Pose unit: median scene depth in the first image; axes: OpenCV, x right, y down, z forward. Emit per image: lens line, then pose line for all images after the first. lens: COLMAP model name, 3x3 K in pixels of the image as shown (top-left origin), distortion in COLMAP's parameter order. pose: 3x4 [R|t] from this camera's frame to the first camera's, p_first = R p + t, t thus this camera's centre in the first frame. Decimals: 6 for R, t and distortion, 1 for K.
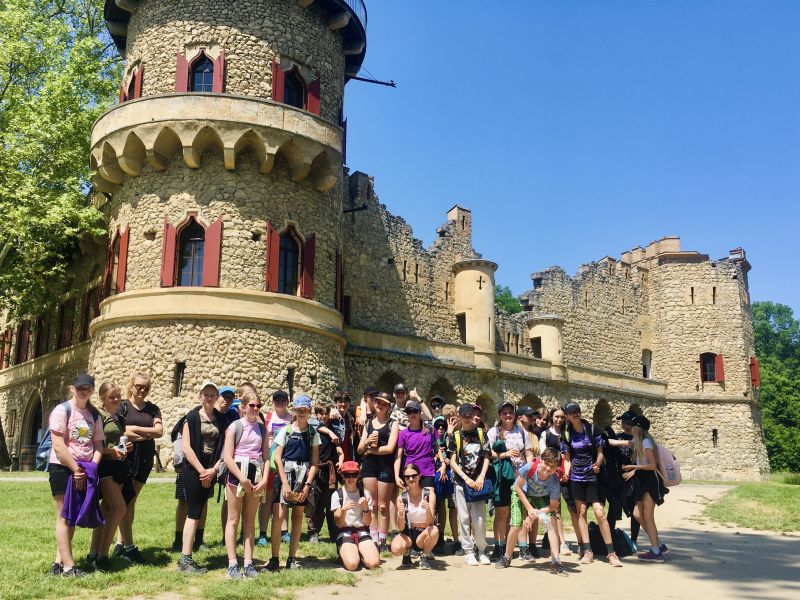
lens RADIAL K [[750.0, 0, 389.6], [0, 750.0, 313.1], [0, 0, 1]] dist [0.050638, 0.007697]
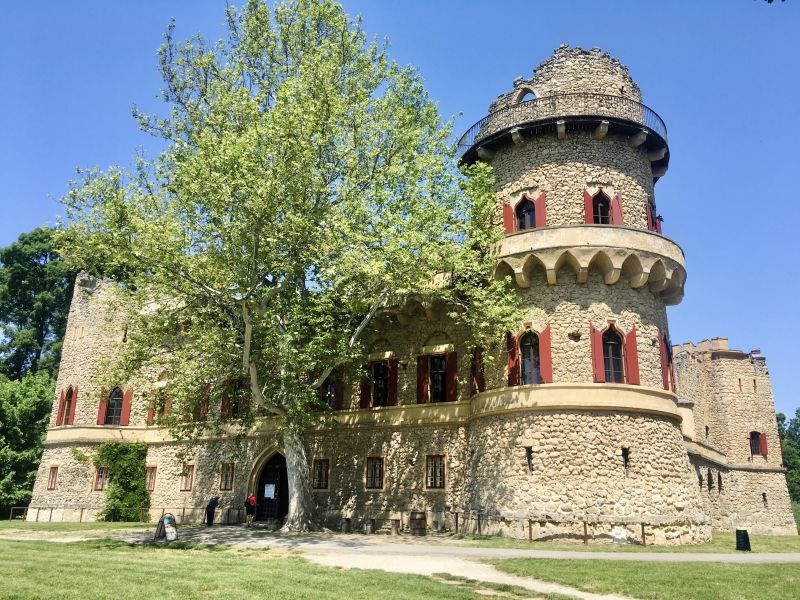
lens RADIAL K [[665.0, 0, 389.9], [0, 665.0, 292.4], [0, 0, 1]] dist [0.047235, -0.009740]
pose [[0.968619, 0.088286, 0.232341, -0.851832], [-0.066106, 0.992628, -0.101590, -0.044903], [-0.239597, 0.083043, 0.967314, 0.034181]]
